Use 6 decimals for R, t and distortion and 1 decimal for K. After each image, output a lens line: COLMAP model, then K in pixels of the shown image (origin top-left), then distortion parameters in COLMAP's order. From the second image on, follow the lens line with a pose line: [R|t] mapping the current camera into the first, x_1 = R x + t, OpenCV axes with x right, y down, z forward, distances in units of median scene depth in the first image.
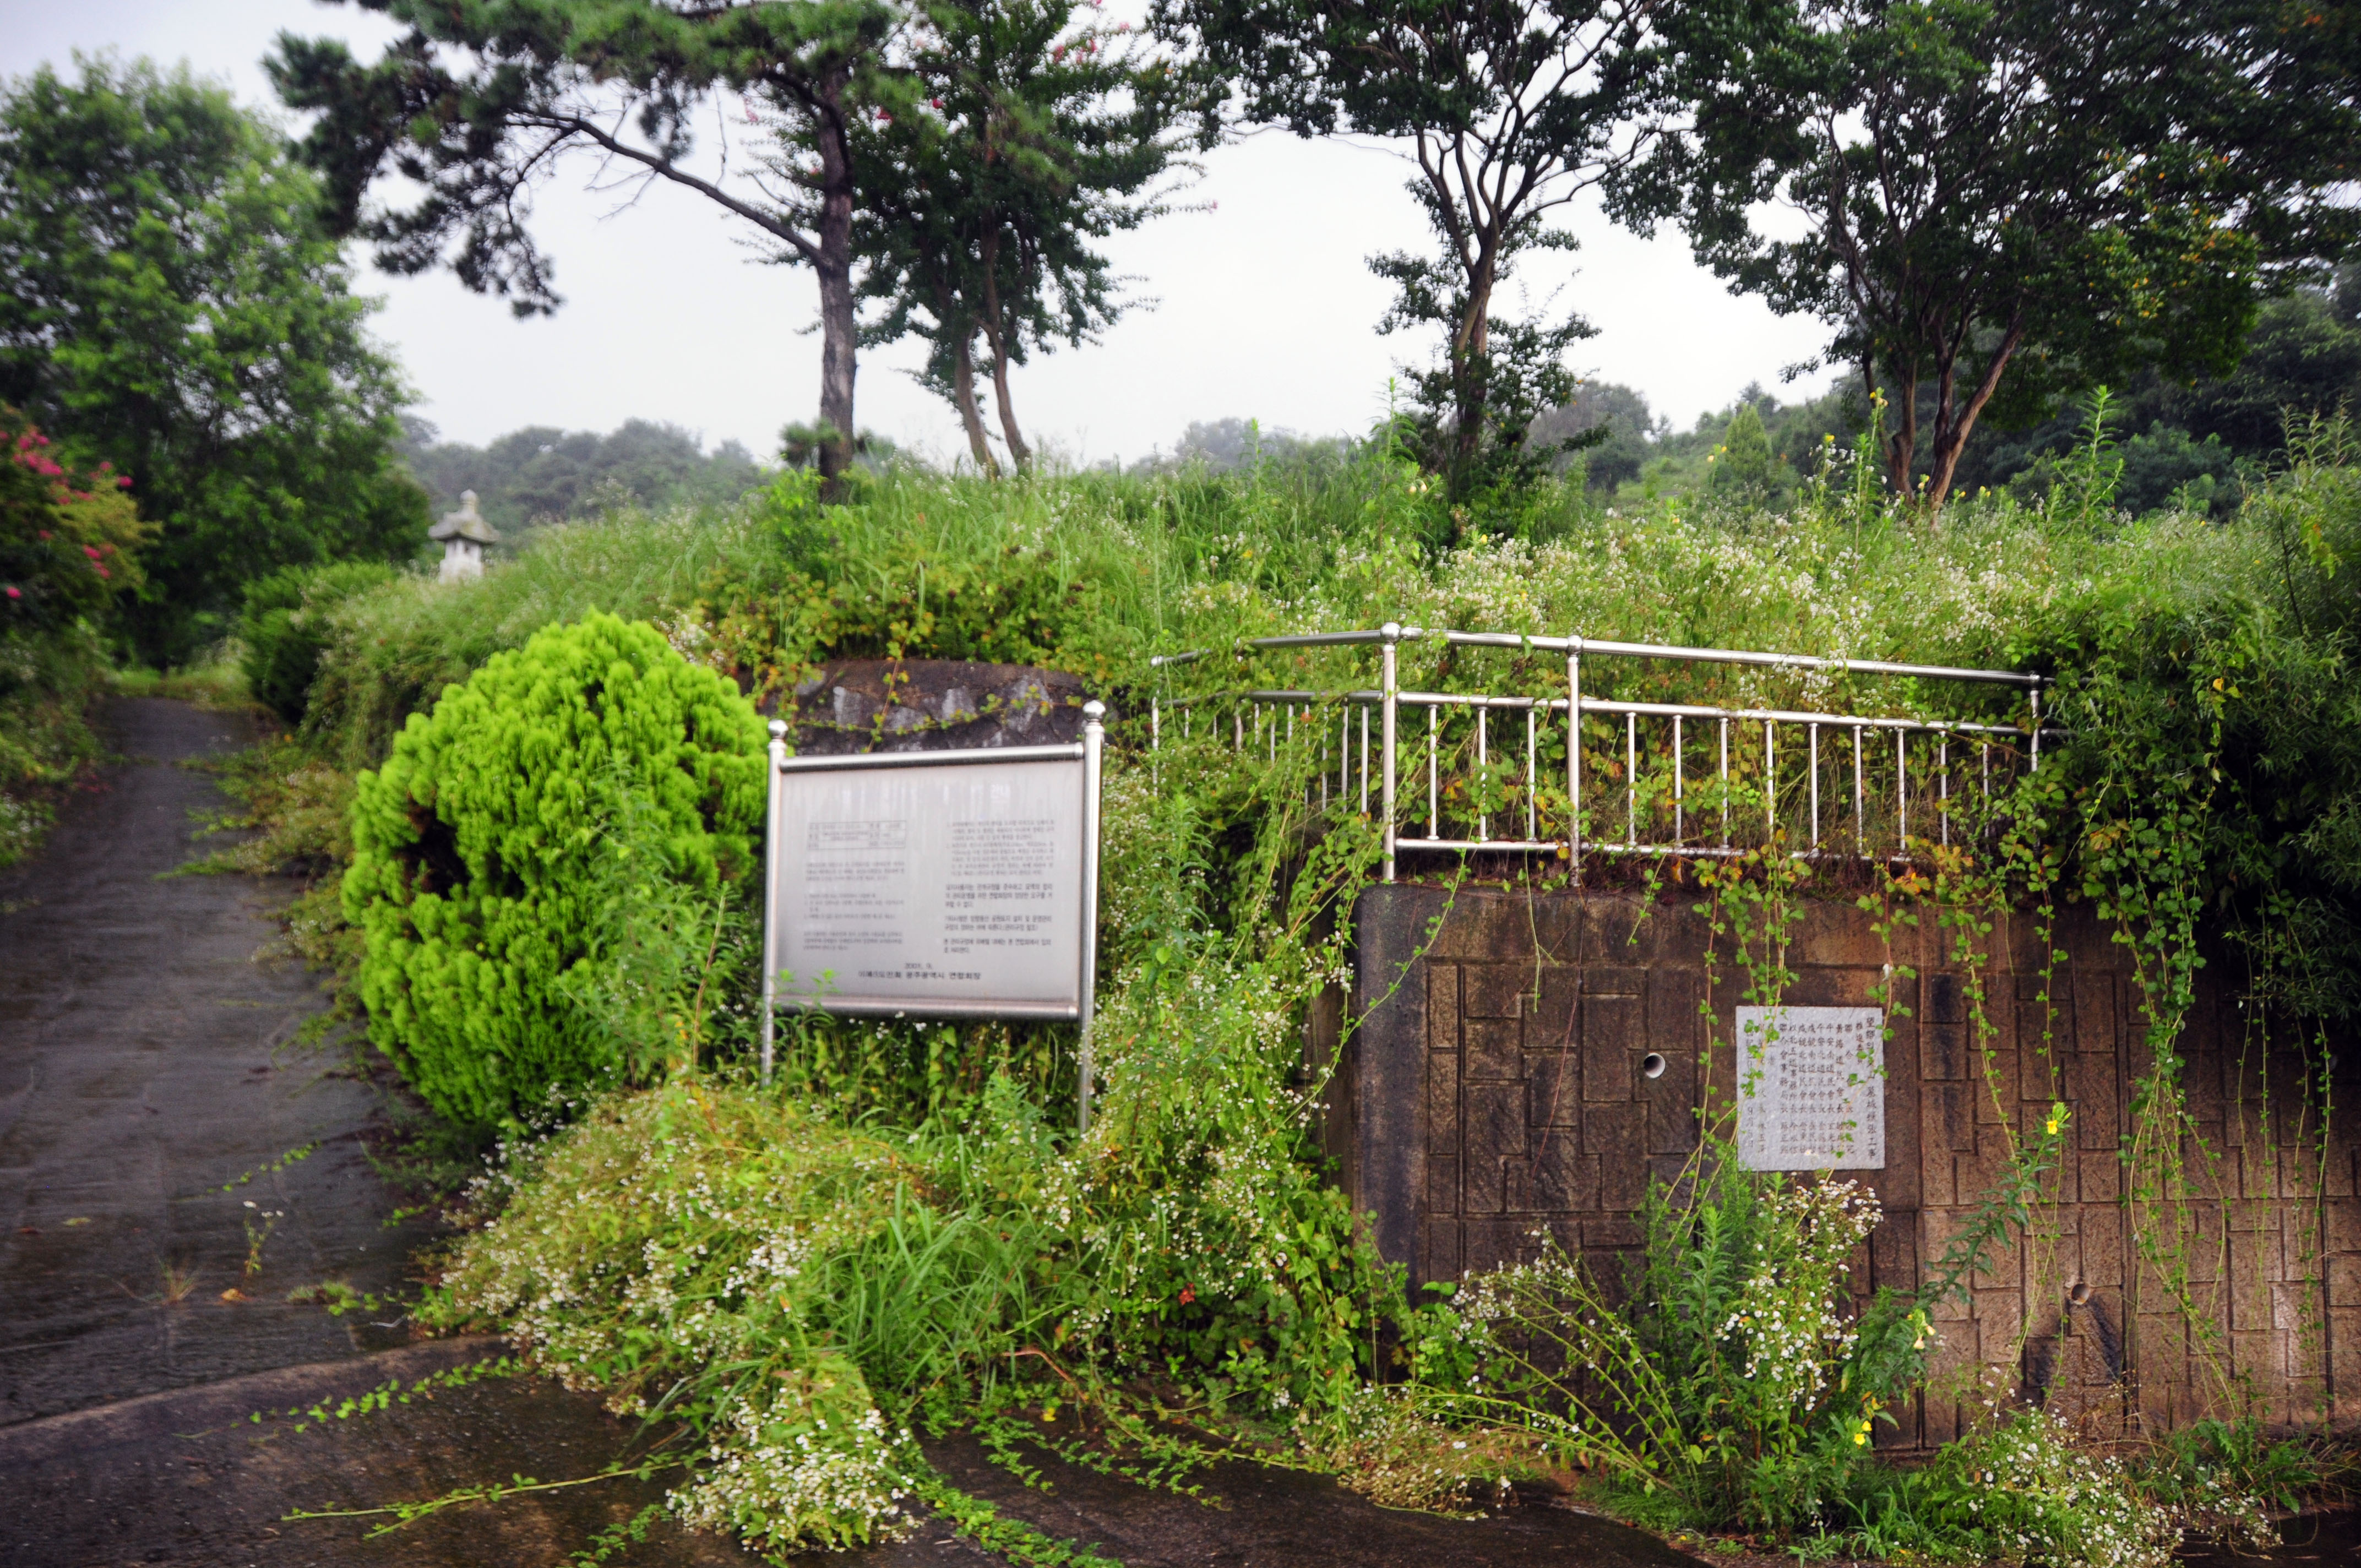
lens RADIAL K [[2086.3, 0, 1180.5], [0, 2086.3, 784.0], [0, 0, 1]] dist [-0.137974, 0.006335]
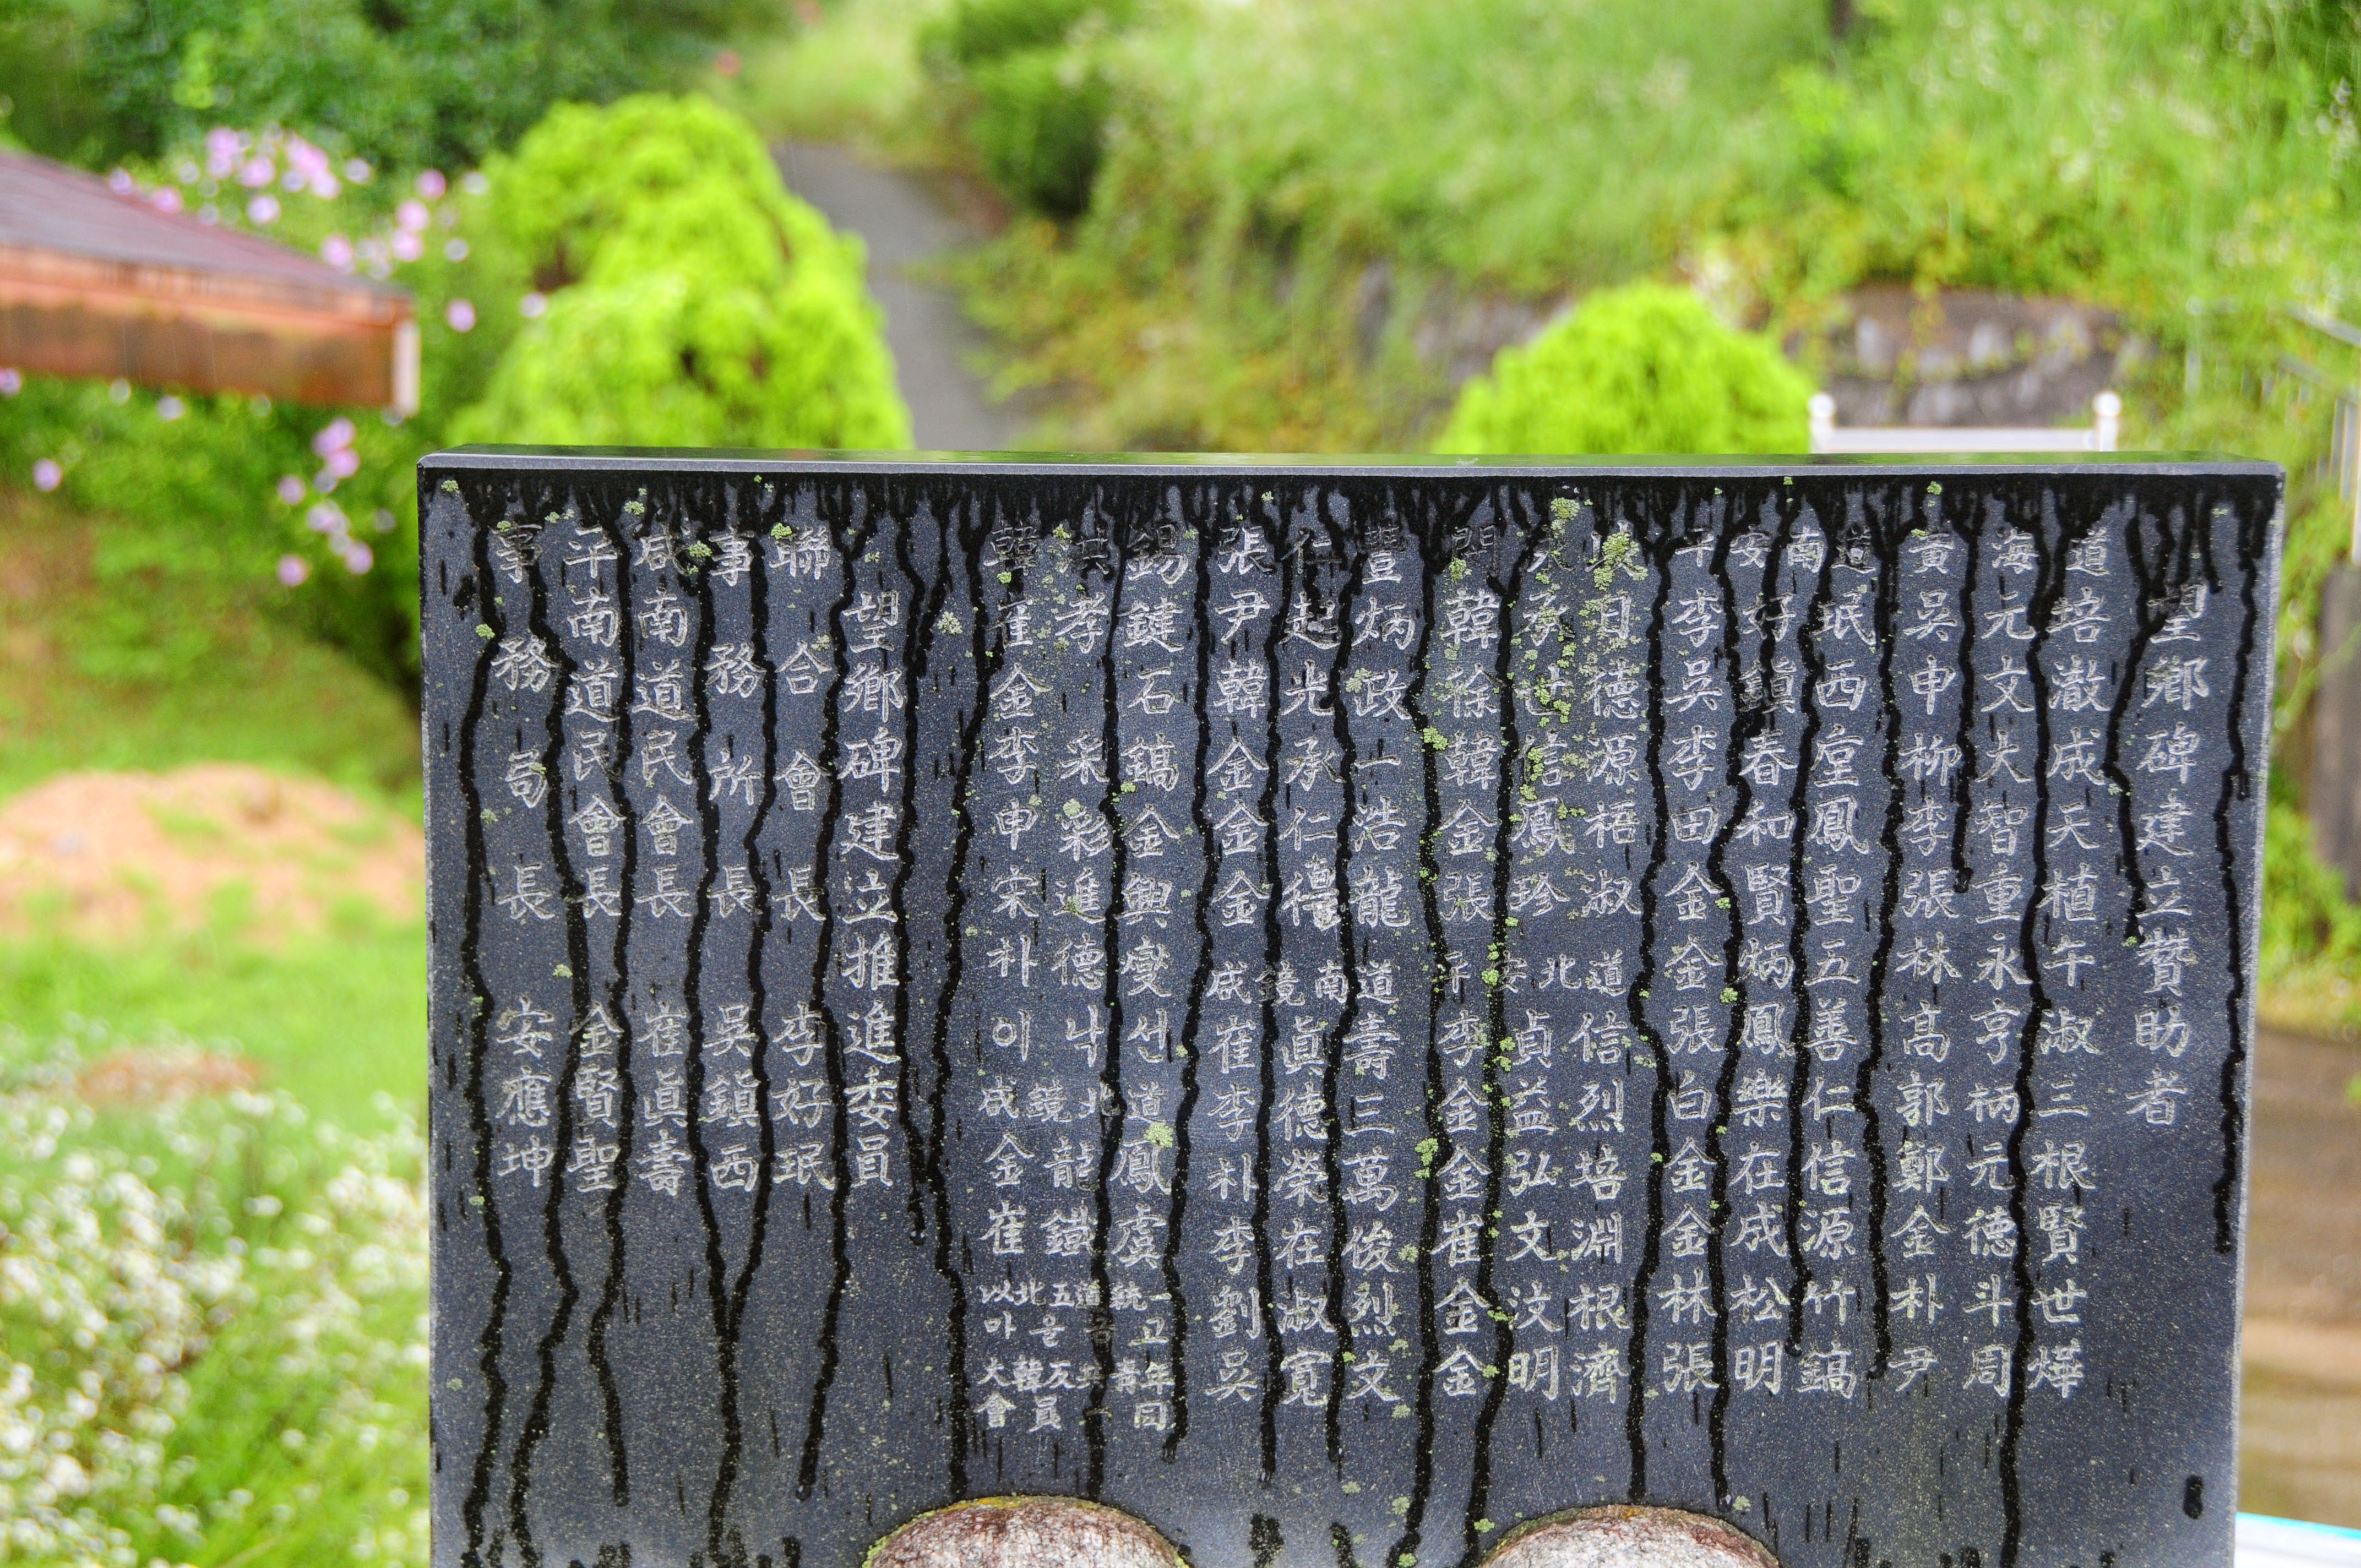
lens RADIAL K [[4750.9, 0, 1178.9], [0, 4750.9, 923.8], [0, 0, 1]] dist [0.337724, 0.317191]
pose [[0.956354, 0.036629, -0.289905, 0.237211], [0.021833, 0.980382, 0.195893, -0.268588], [0.291393, -0.193672, 0.936793, -1.564387]]
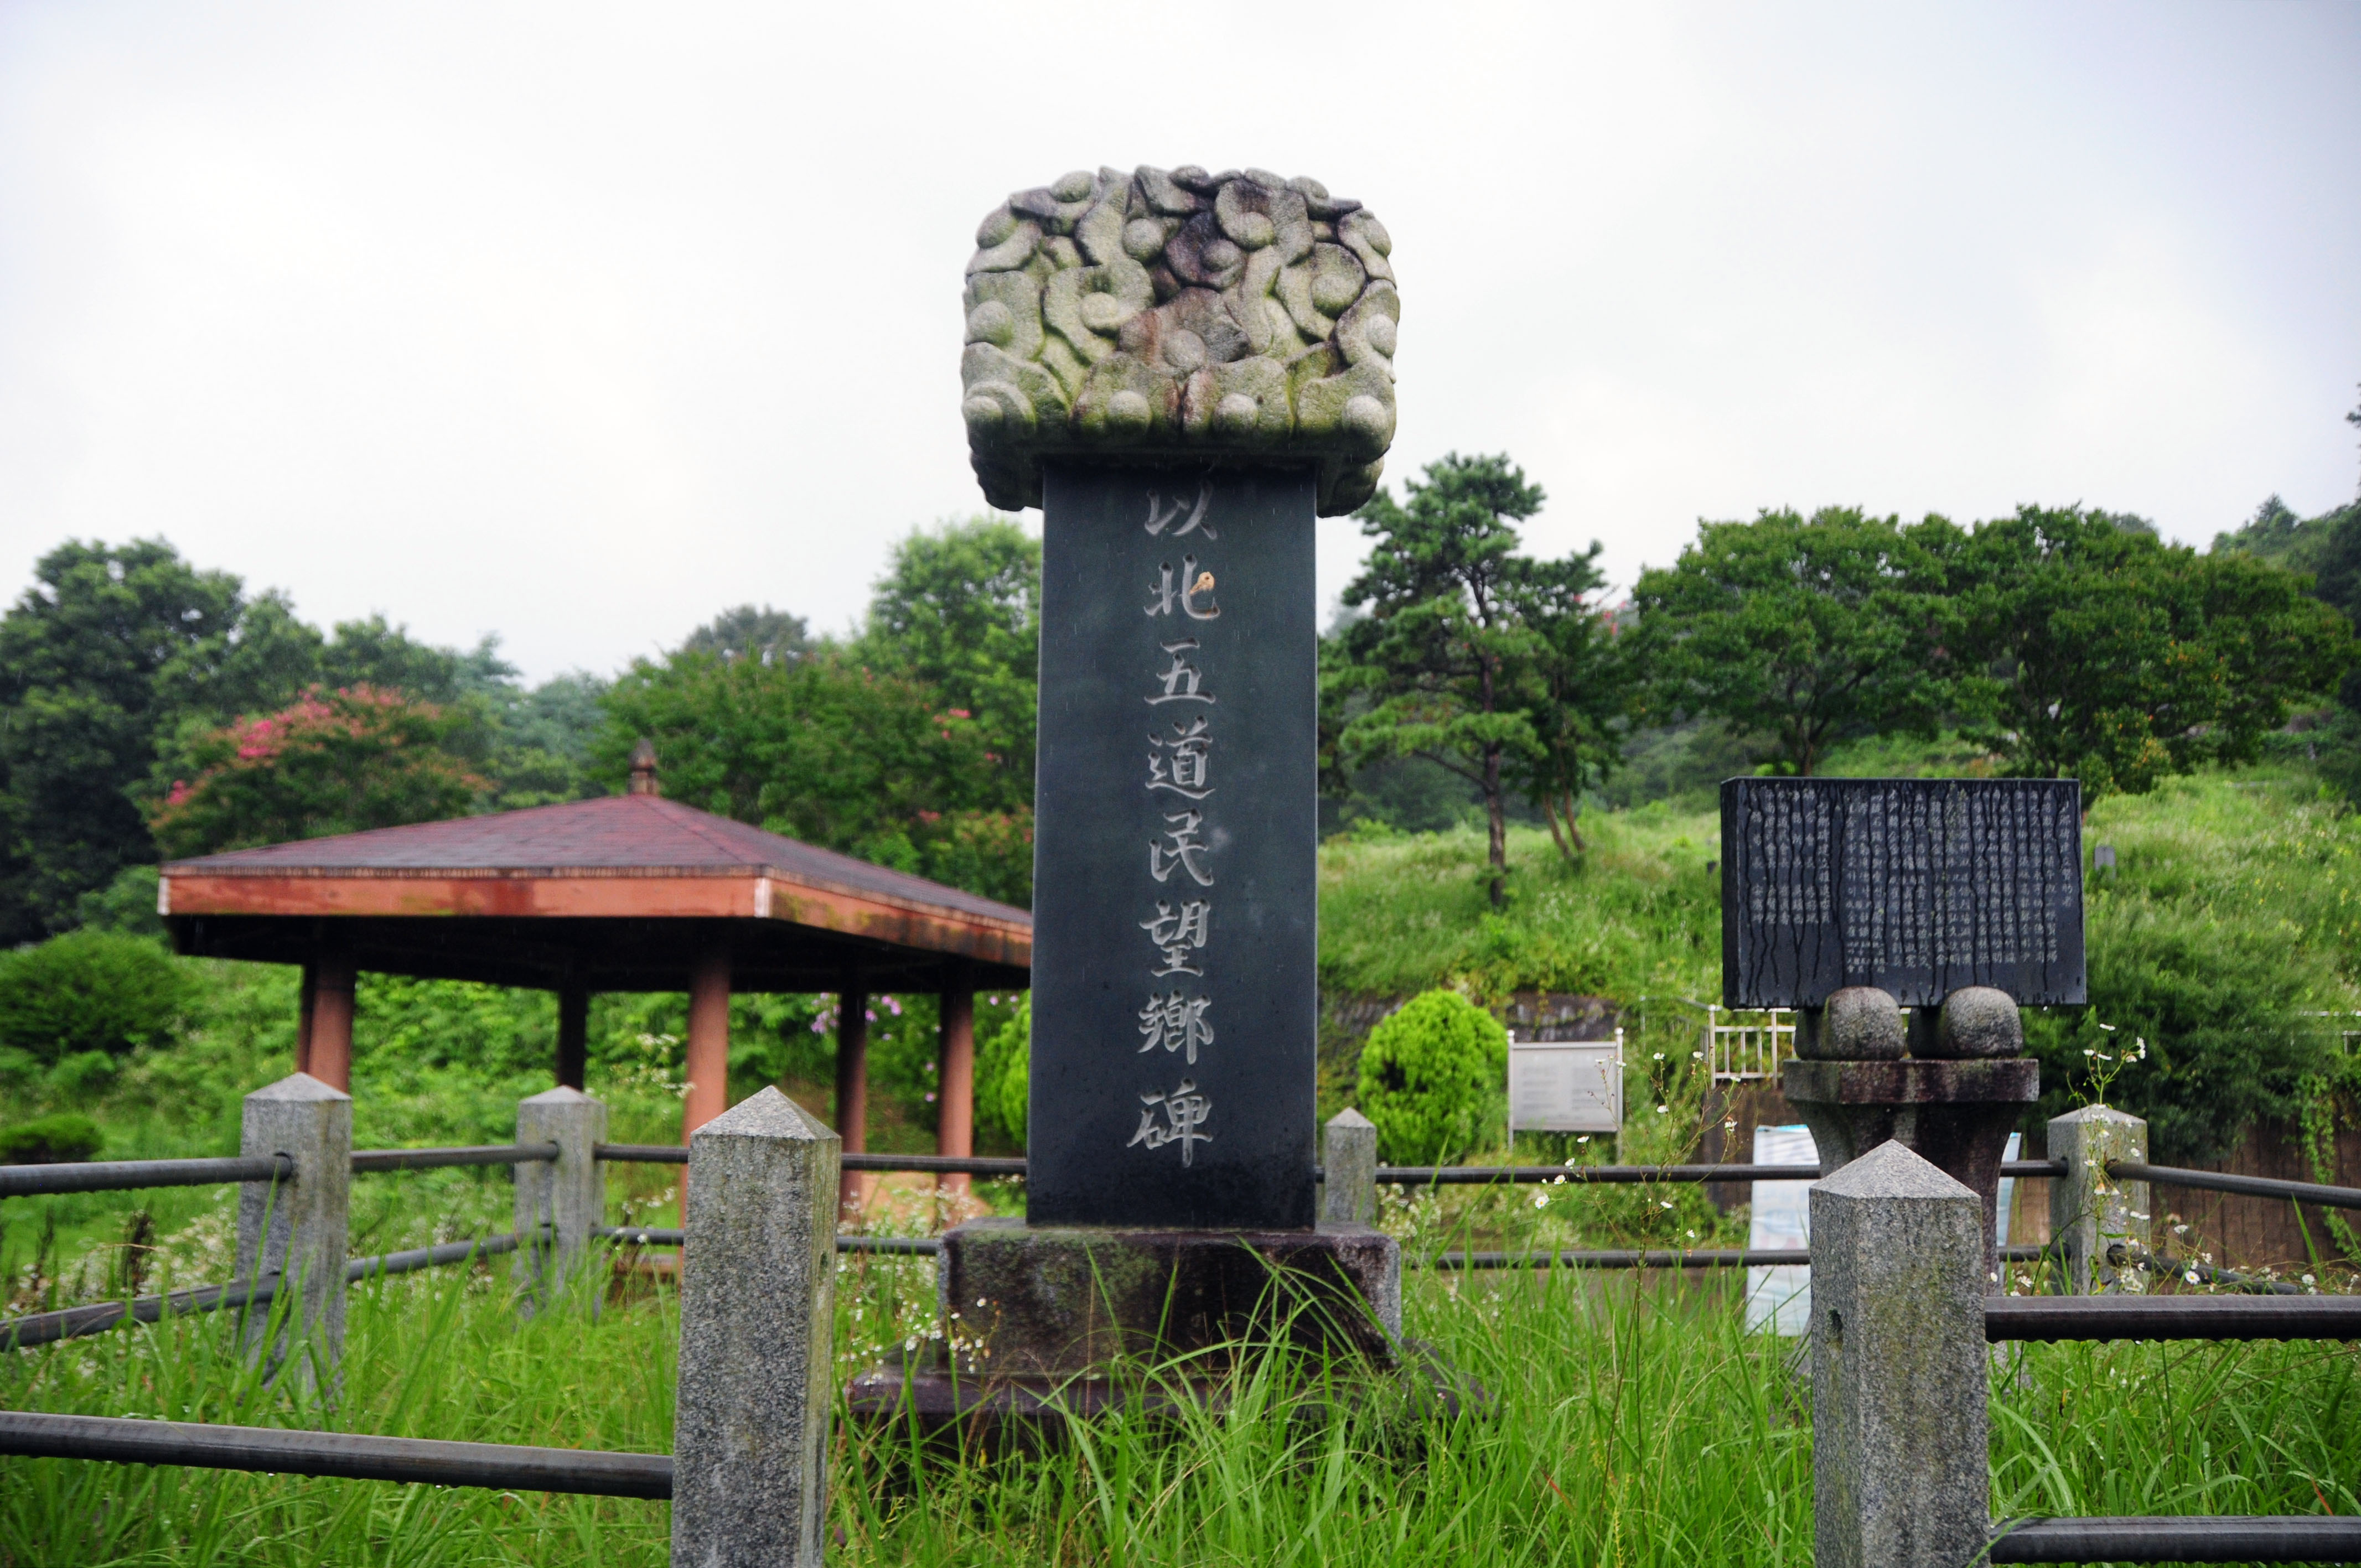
lens RADIAL K [[2086.0, 0, 1180.5], [0, 2086.0, 784.0], [0, 0, 1]] dist [-0.137974, 0.006335]
pose [[0.967481, -0.037326, -0.250175, 0.100942], [0.021965, 0.997714, -0.063915, -0.200916], [0.251989, 0.056342, 0.966089, -1.959040]]
